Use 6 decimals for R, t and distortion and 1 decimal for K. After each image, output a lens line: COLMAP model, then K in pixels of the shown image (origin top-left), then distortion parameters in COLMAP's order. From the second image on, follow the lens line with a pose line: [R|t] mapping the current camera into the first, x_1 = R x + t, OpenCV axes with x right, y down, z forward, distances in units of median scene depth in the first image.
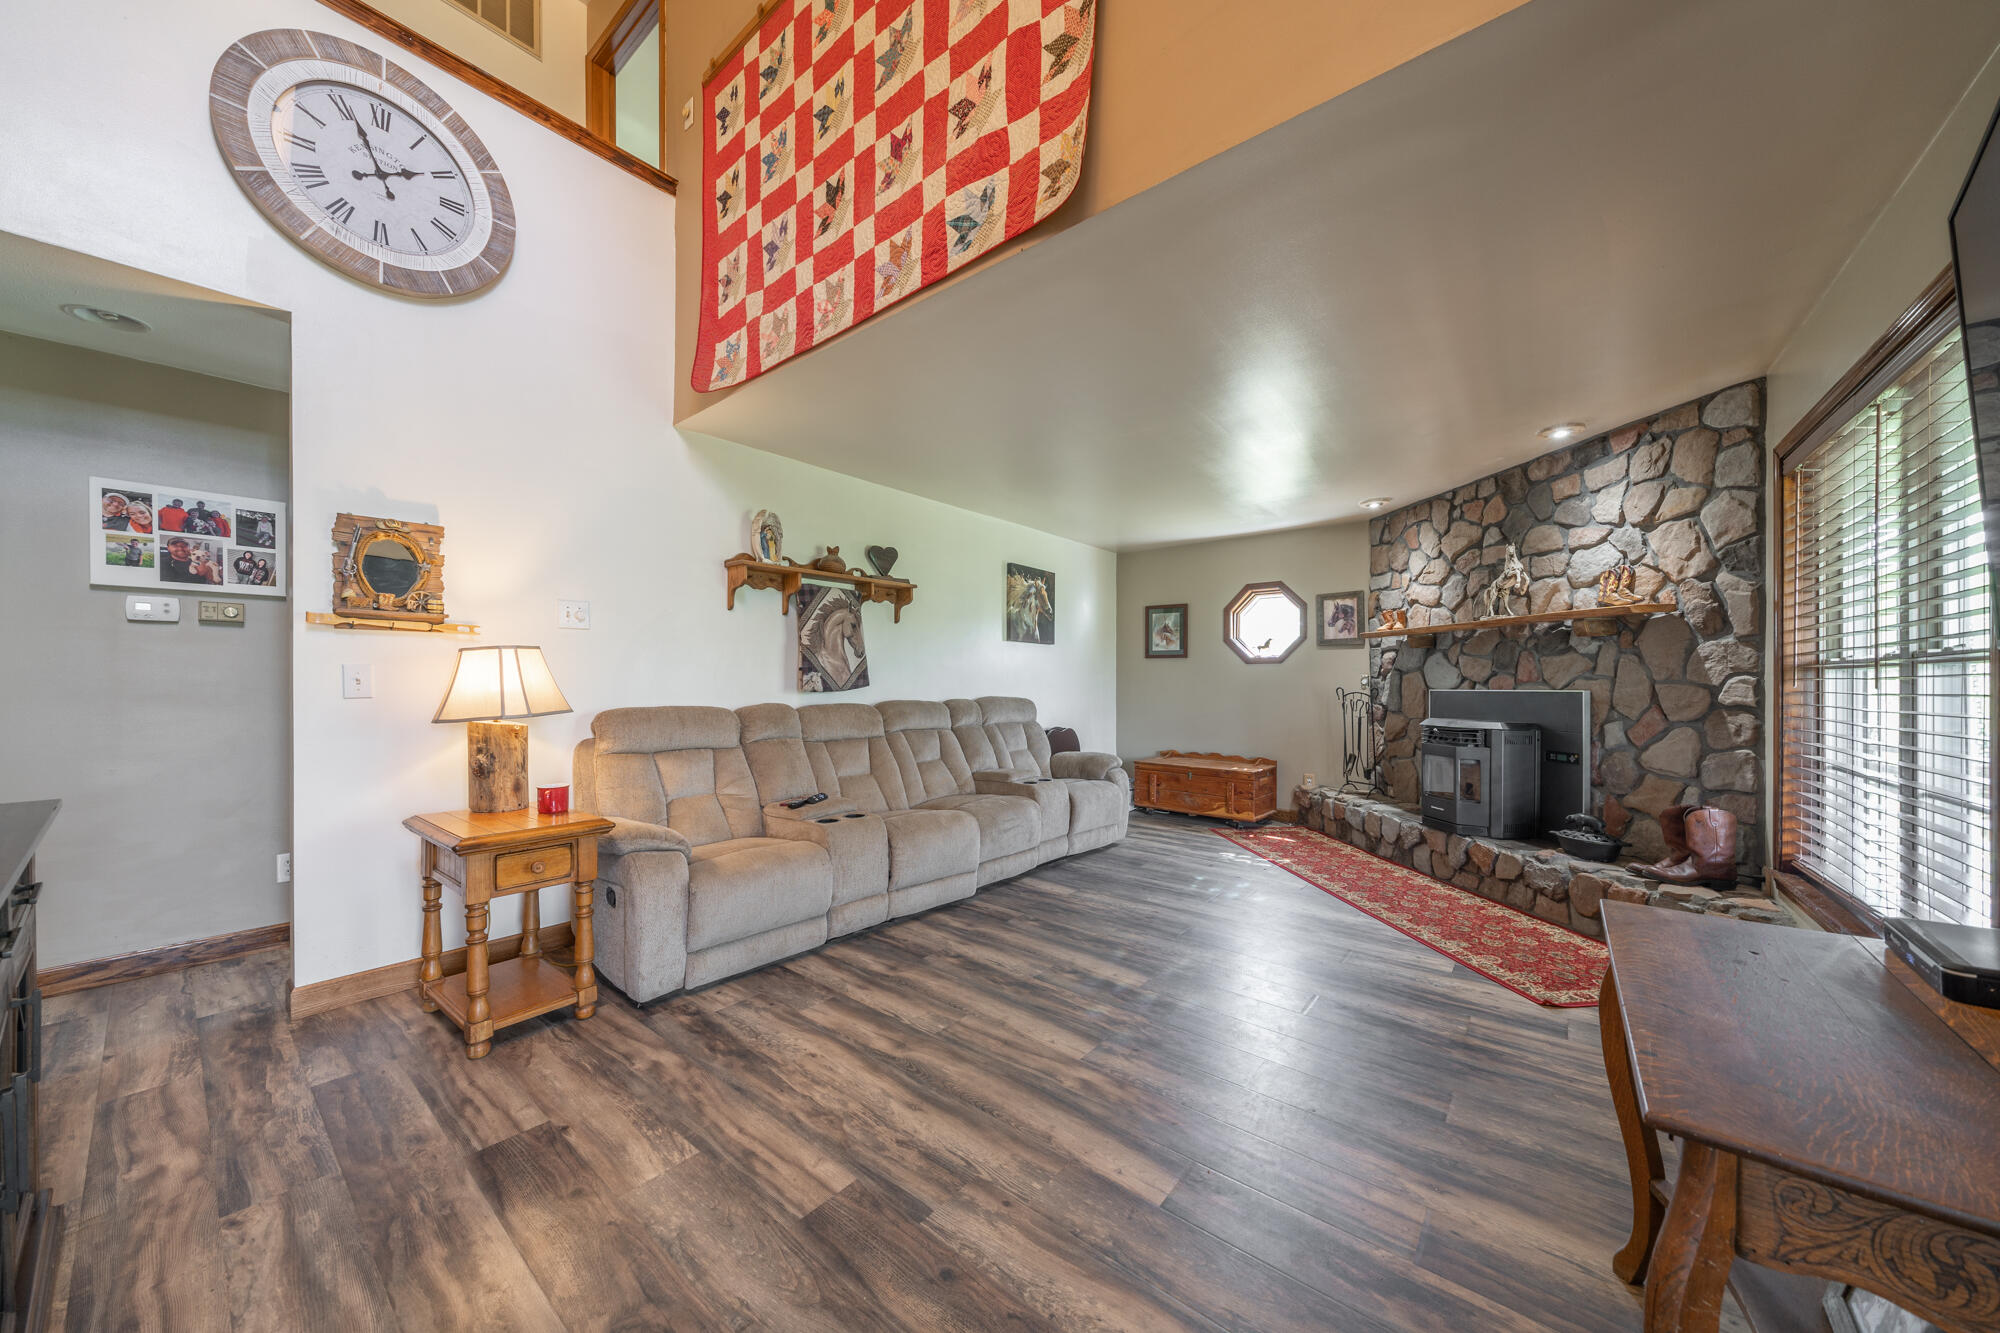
lens RADIAL K [[684.8, 0, 1001.3], [0, 684.8, 676.4], [0, 0, 1]] dist [-0.000005, -0.000023]
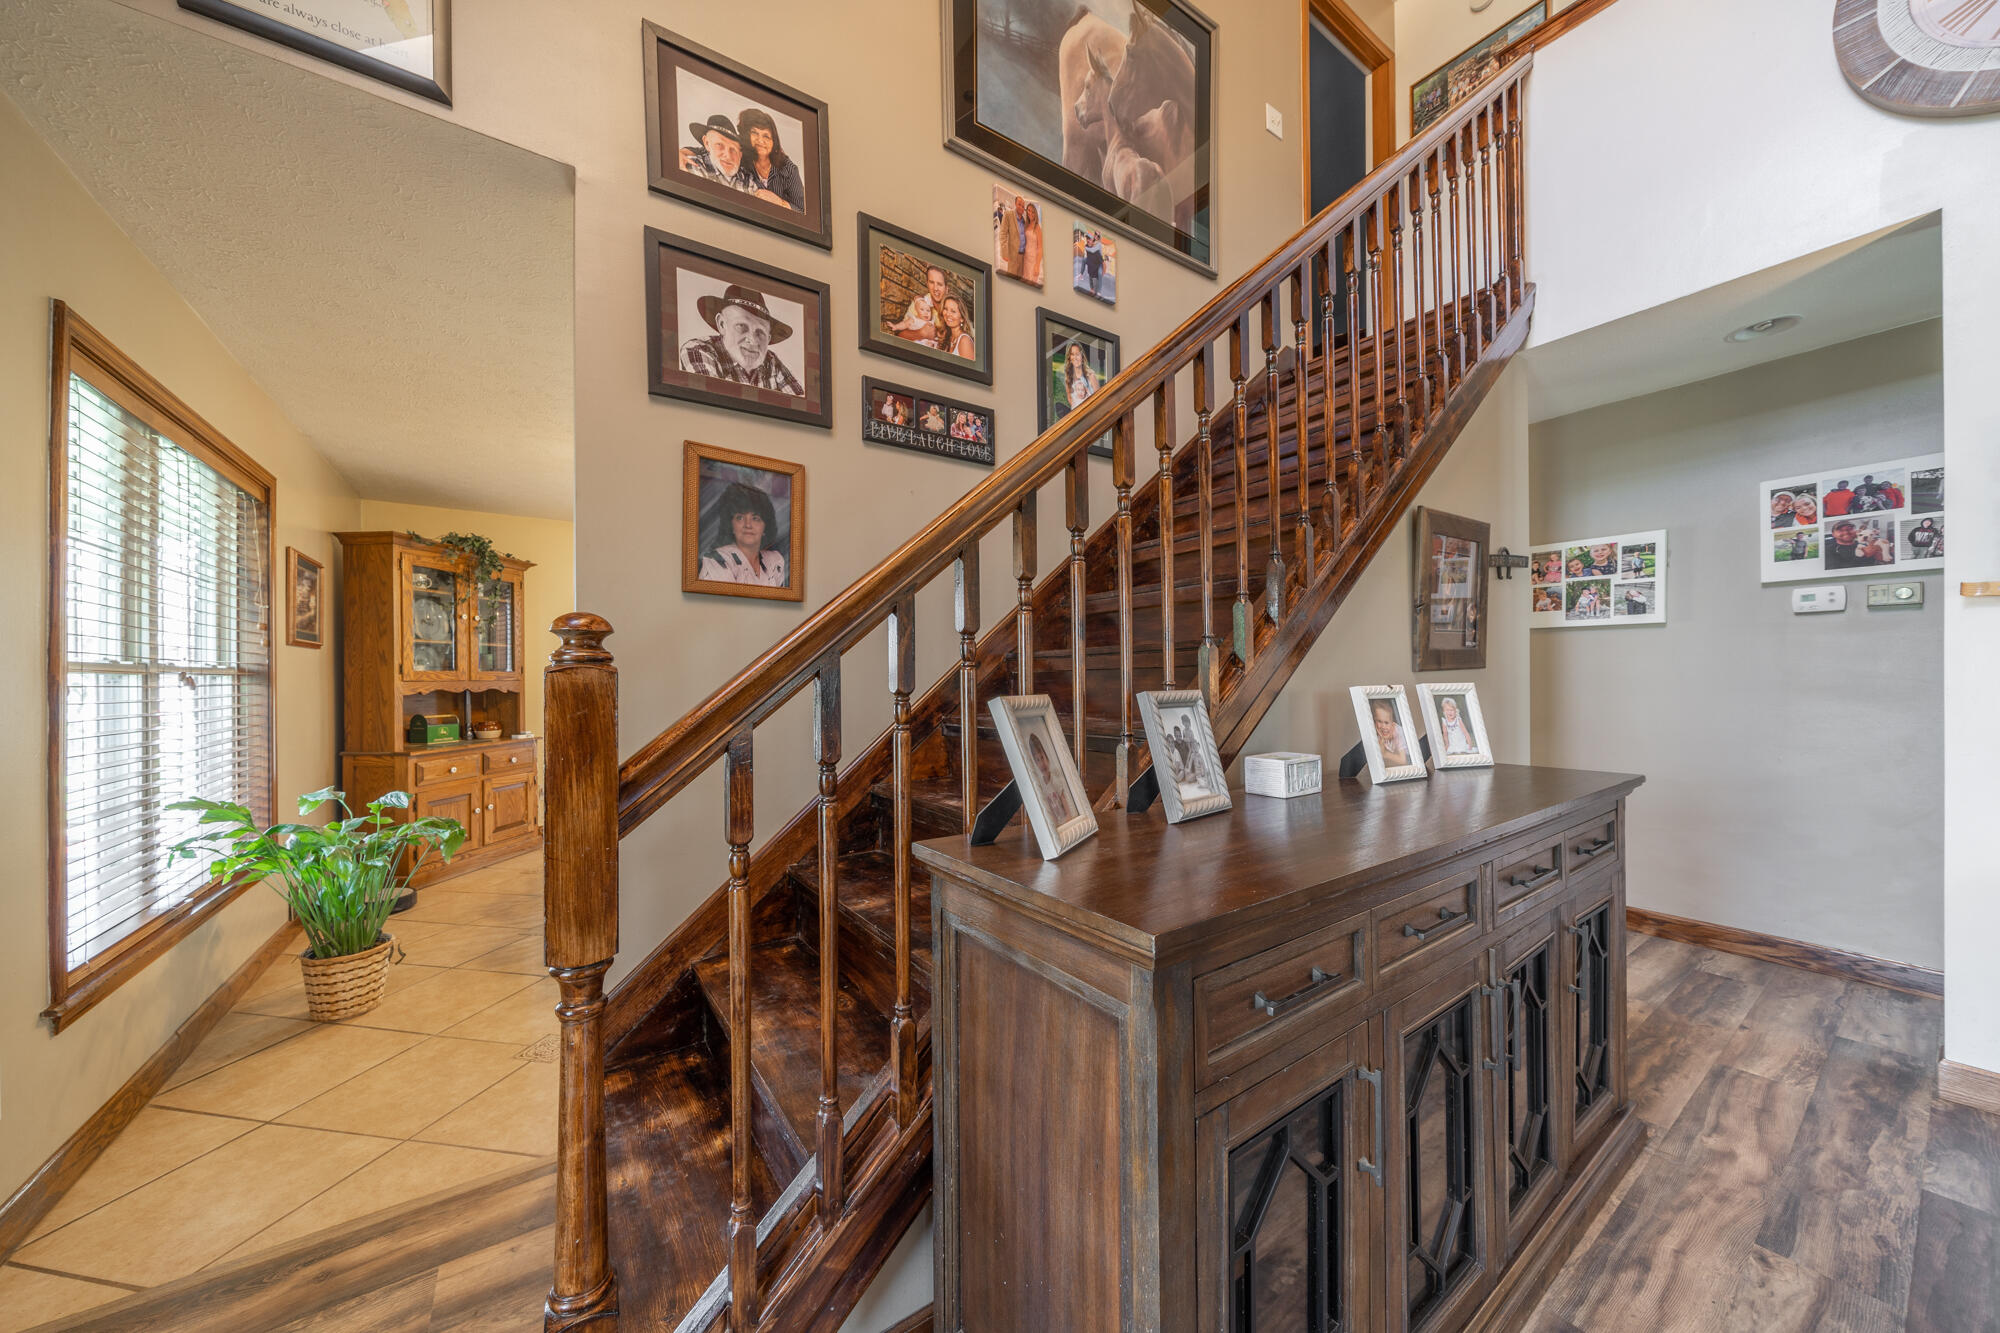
lens RADIAL K [[684.8, 0, 1002.9], [0, 684.8, 678.4], [0, 0, 1]] dist [-0.000005, -0.000023]
pose [[-0.273798, 0.002697, -0.961783, 0.025983], [0.012617, 0.999920, -0.000788, 0.000338], [0.961704, -0.012350, -0.273810, 0.149786]]
